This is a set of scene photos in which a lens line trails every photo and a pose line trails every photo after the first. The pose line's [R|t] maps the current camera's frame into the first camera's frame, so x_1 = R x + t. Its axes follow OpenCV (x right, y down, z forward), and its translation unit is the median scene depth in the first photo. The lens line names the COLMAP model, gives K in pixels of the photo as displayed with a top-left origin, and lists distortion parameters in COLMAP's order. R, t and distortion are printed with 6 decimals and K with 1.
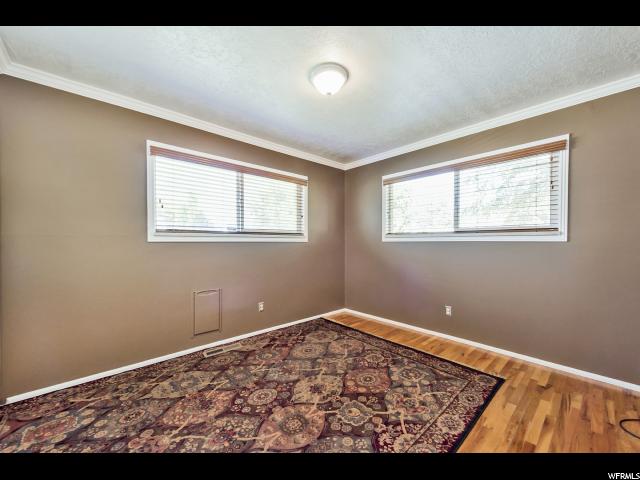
lens RADIAL K [[255.1, 0, 320.6], [0, 255.1, 239.2], [0, 0, 1]] dist [-0.001855, 0.000050]
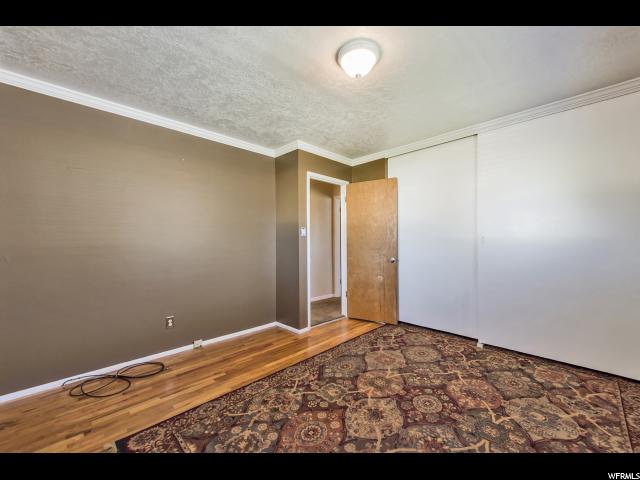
lens RADIAL K [[255.1, 0, 321.2], [0, 255.1, 242.9], [0, 0, 1]] dist [-0.001855, 0.000050]
pose [[-0.999129, 0.008399, -0.040876, 0.208245], [0.008628, 0.999948, -0.005417, 0.016698], [0.040828, -0.005765, -0.999150, 1.974438]]
